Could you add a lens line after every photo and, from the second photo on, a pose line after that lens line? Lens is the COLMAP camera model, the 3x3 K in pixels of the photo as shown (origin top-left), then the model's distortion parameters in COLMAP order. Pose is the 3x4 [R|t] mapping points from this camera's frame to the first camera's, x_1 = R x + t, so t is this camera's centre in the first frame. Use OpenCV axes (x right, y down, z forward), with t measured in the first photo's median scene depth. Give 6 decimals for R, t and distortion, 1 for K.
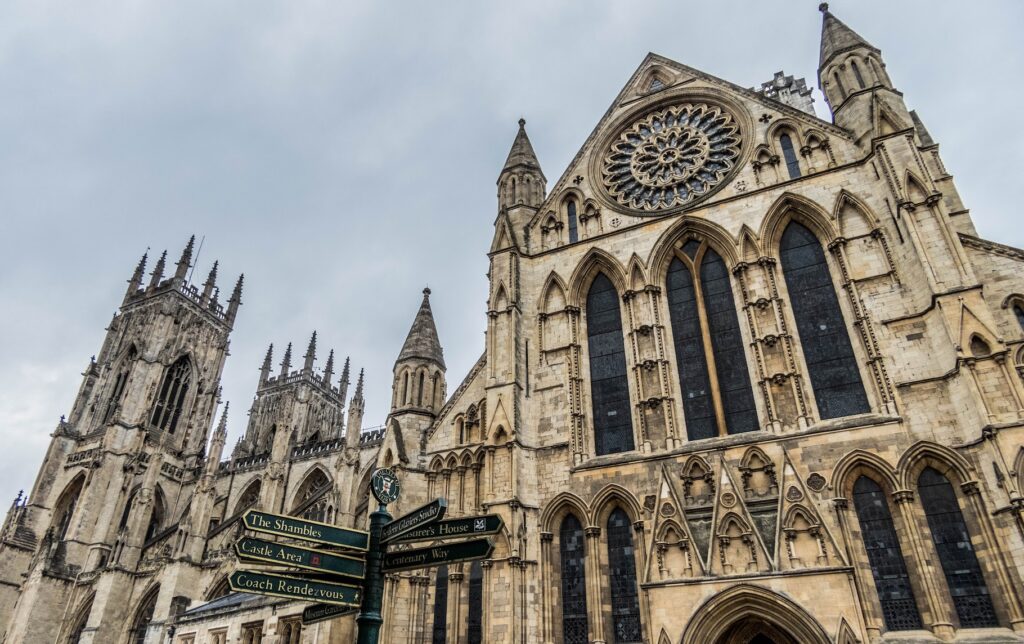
lens RADIAL K [[727.8, 0, 511.5], [0, 727.8, 326.9], [0, 0, 1]] dist [-0.010018, 0.003030]
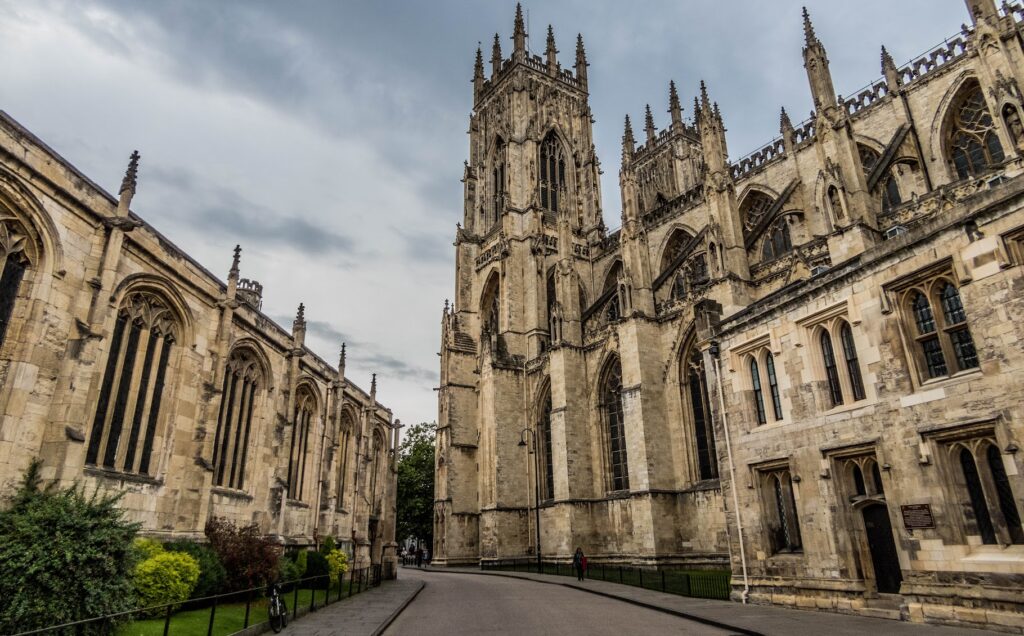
lens RADIAL K [[648.4, 0, 512.5], [0, 648.4, 315.9], [0, 0, 1]] dist [-0.001300, 0.000665]
pose [[0.870081, -0.204571, -0.448454, -0.203326], [0.294389, 0.945389, 0.139911, 0.146880], [0.395341, -0.253754, 0.882788, 0.246765]]
